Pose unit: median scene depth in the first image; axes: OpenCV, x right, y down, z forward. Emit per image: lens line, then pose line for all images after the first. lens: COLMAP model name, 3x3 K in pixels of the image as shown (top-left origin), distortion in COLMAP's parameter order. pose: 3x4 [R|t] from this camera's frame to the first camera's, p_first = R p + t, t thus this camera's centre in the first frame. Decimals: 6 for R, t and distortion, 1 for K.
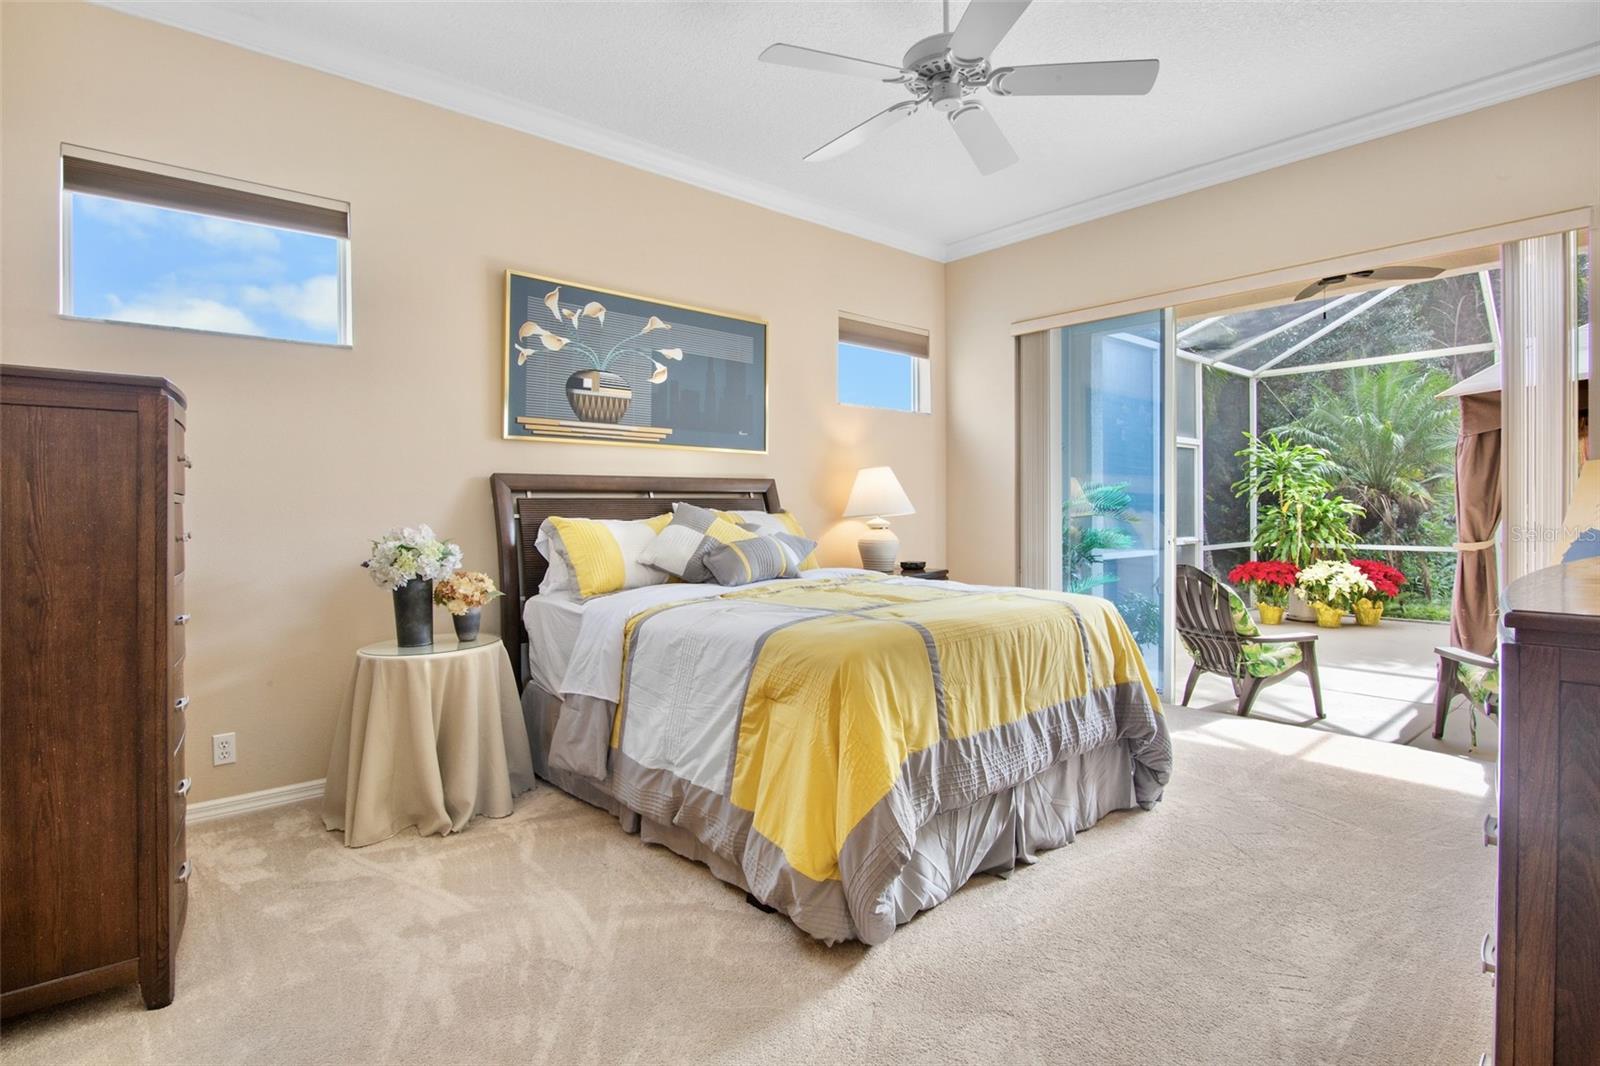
lens RADIAL K [[791.4, 0, 801.9], [0, 791.4, 522.9], [0, 0, 1]] dist [-0.016568, -0.001803]
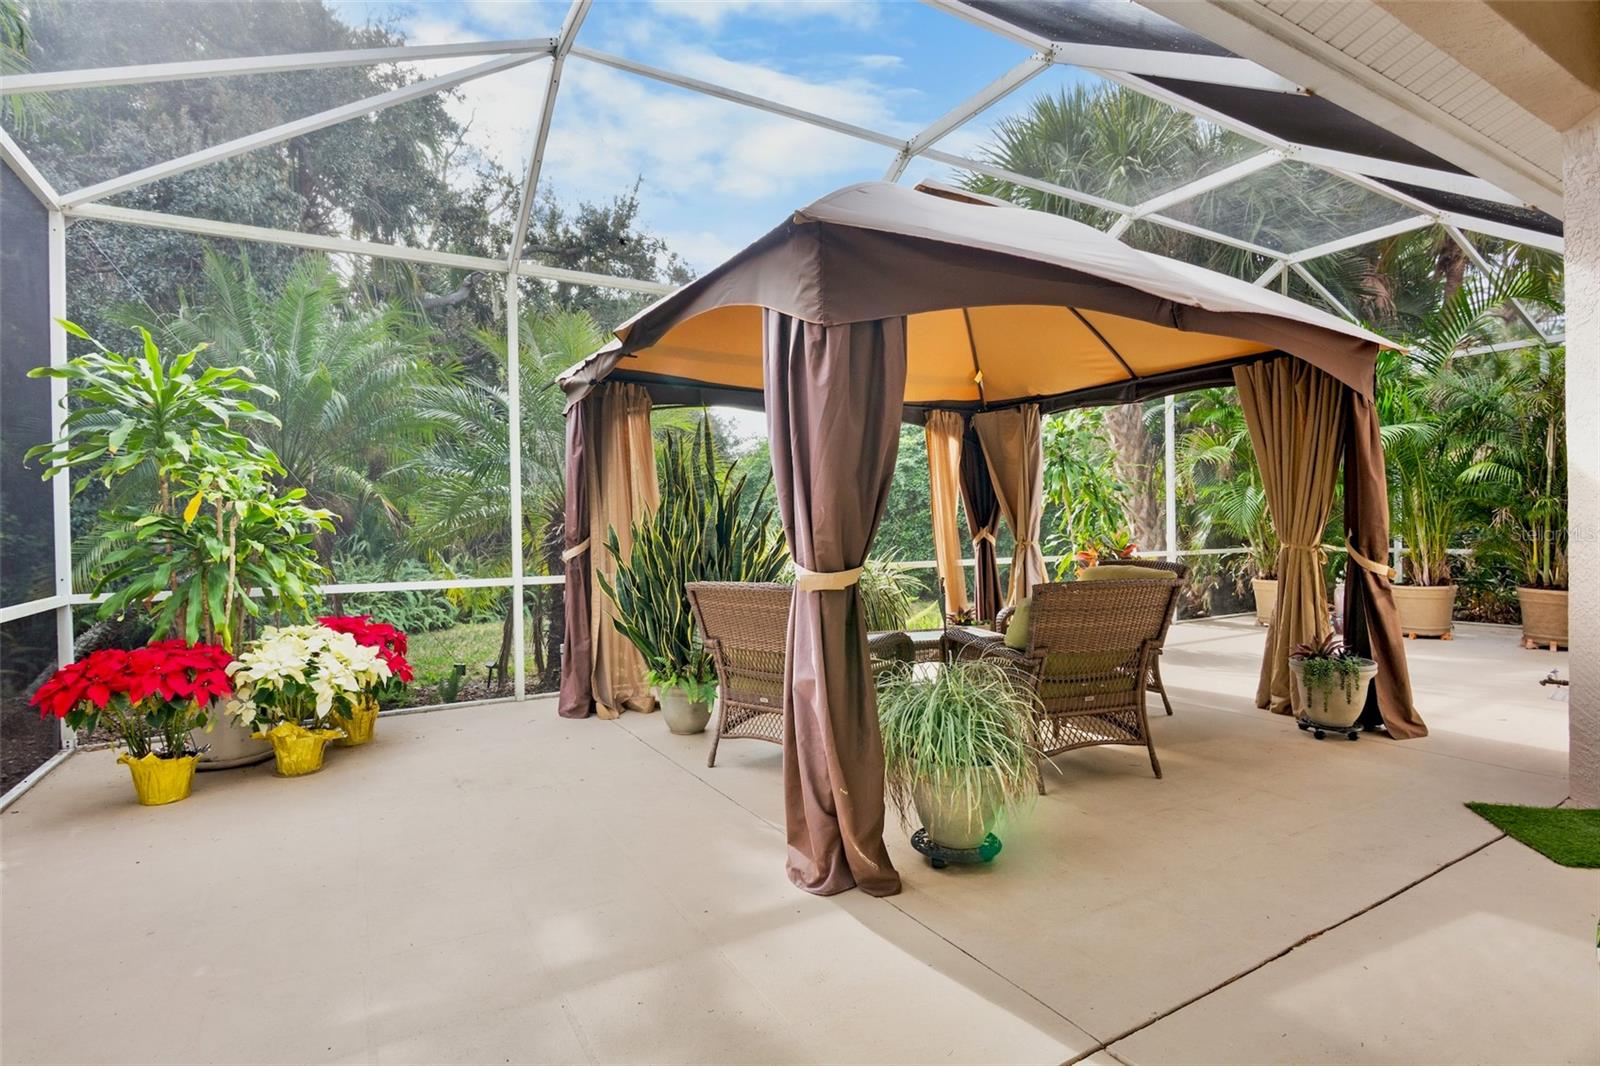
lens RADIAL K [[791.4, 0, 796.1], [0, 791.4, 534.4], [0, 0, 1]] dist [-0.016568, -0.001803]
pose [[0.179479, -0.003542, 0.983755, 0.268477], [0.007506, 0.999969, 0.002231, -0.004903], [-0.983733, 0.006984, 0.179500, 0.622667]]
